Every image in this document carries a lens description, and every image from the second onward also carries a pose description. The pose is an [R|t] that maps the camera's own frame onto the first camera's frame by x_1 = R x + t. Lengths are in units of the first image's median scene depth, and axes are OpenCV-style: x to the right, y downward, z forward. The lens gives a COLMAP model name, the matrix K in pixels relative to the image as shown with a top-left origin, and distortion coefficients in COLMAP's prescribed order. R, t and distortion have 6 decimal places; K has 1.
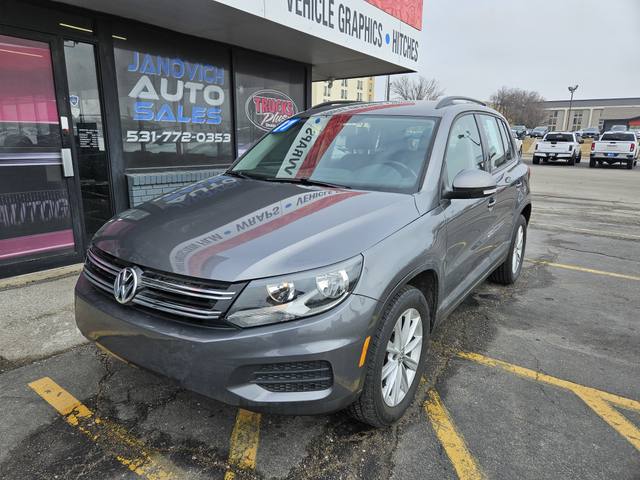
lens RADIAL K [[430.5, 0, 309.8], [0, 430.5, 243.2], [0, 0, 1]] dist [0.084134, -0.071582]
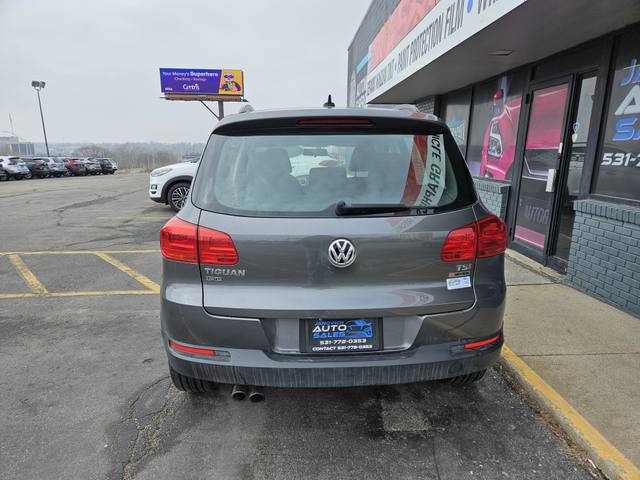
lens RADIAL K [[422.1, 0, 303.6], [0, 422.1, 239.7], [0, 0, 1]] dist [0.077786, -0.068434]
pose [[-0.797099, 0.106482, -0.594386, 0.619375], [-0.159496, 0.912246, 0.377317, -0.326849], [0.582404, 0.395561, -0.710167, 1.325147]]
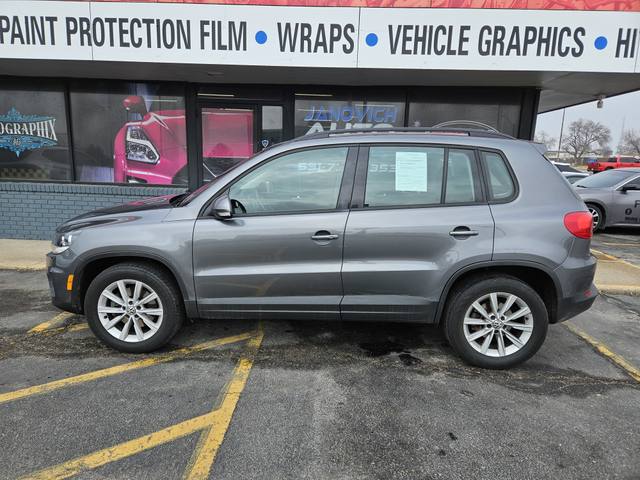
lens RADIAL K [[430.5, 0, 309.8], [0, 430.5, 243.2], [0, 0, 1]] dist [0.084134, -0.071582]
pose [[0.538245, 0.160458, -0.827373, 0.791769], [-0.214943, 0.975380, 0.049331, -0.077390], [0.814918, 0.151286, 0.559483, 0.285584]]
